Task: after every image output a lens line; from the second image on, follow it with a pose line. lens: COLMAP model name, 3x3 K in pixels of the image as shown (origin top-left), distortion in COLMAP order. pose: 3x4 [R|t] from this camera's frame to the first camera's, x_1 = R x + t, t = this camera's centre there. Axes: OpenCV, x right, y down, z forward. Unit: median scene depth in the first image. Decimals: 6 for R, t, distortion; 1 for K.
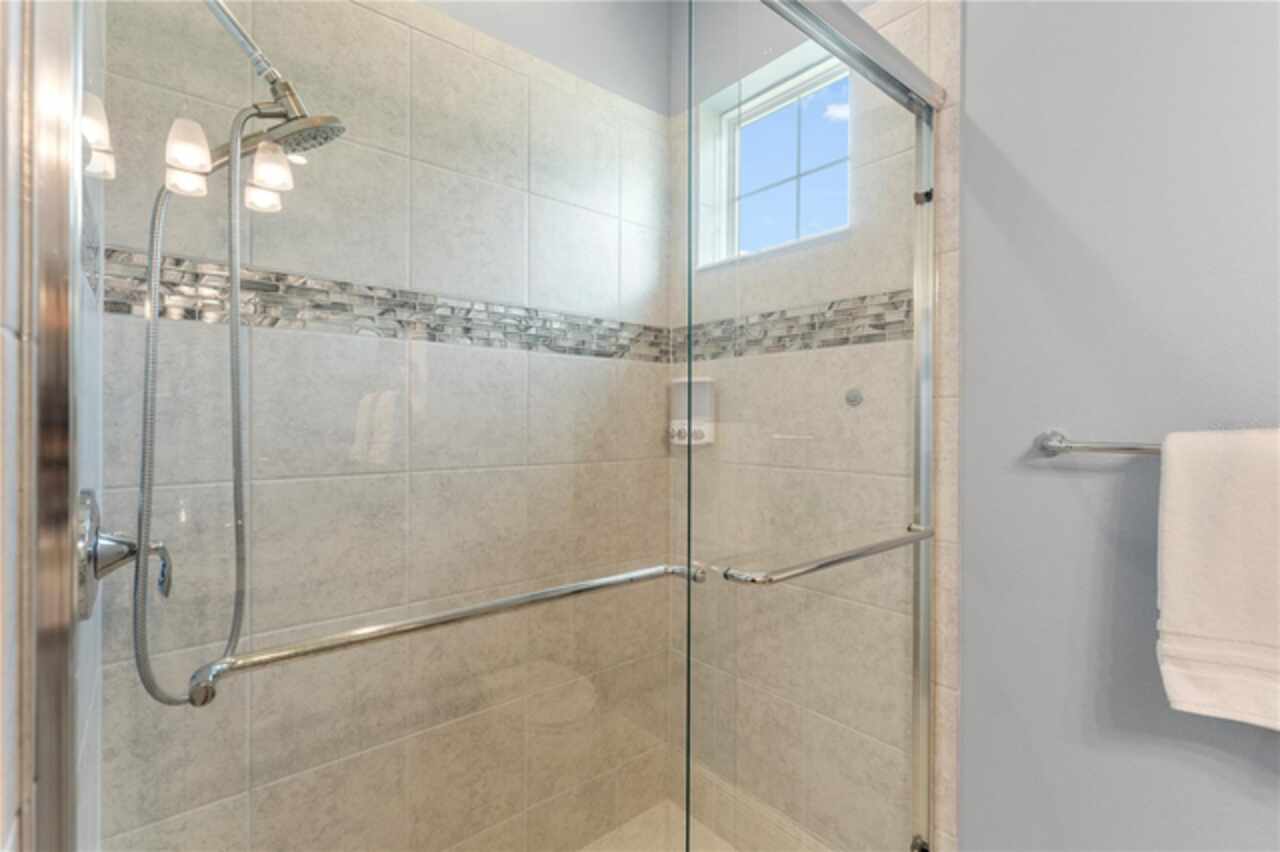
lens RADIAL K [[578.7, 0, 642.8], [0, 578.7, 417.1], [0, 0, 1]] dist [0.000820, 0.000026]
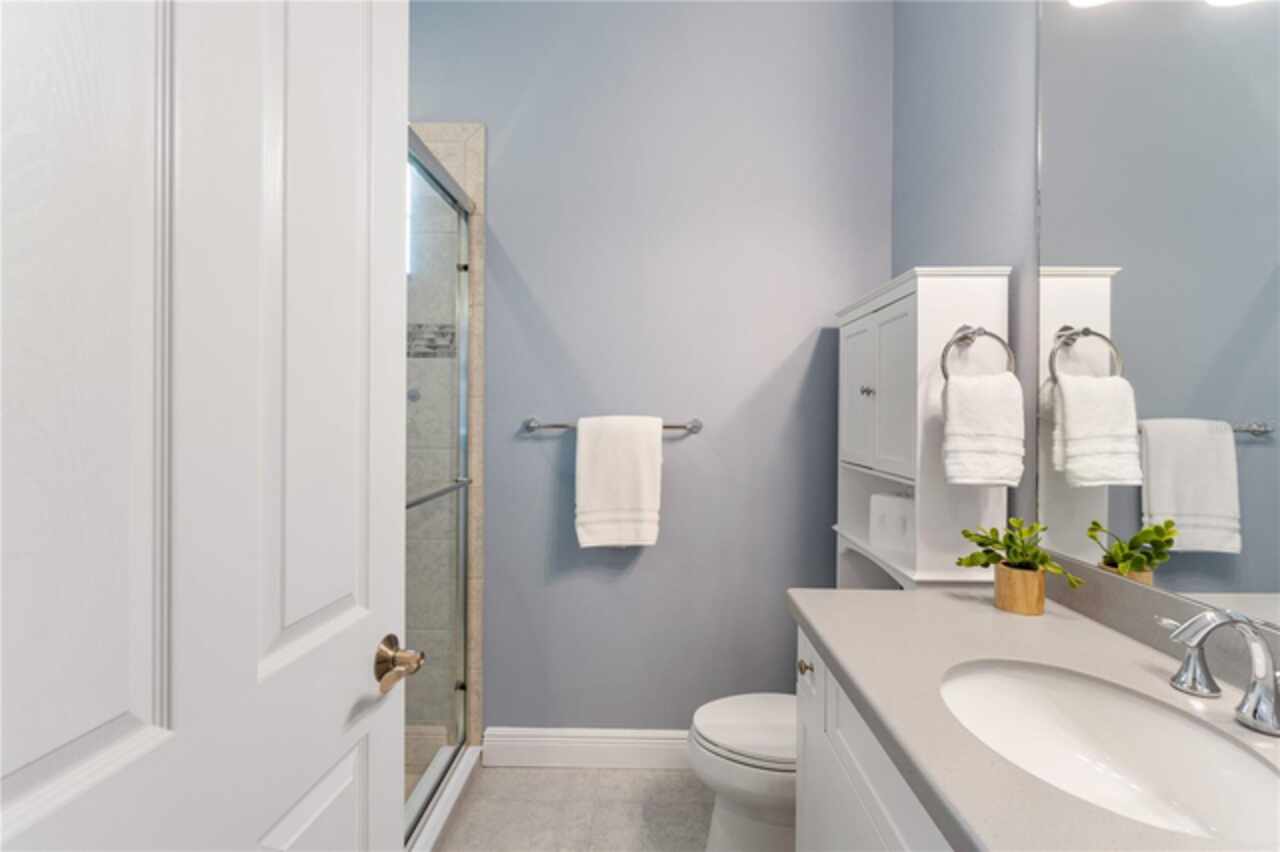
lens RADIAL K [[578.7, 0, 641.3], [0, 578.7, 414.6], [0, 0, 1]] dist [0.000820, 0.000026]
pose [[0.665479, -0.008406, 0.746369, -0.357906], [-0.004292, 0.999877, 0.015088, -0.012083], [-0.746404, -0.013244, 0.665361, -0.395885]]
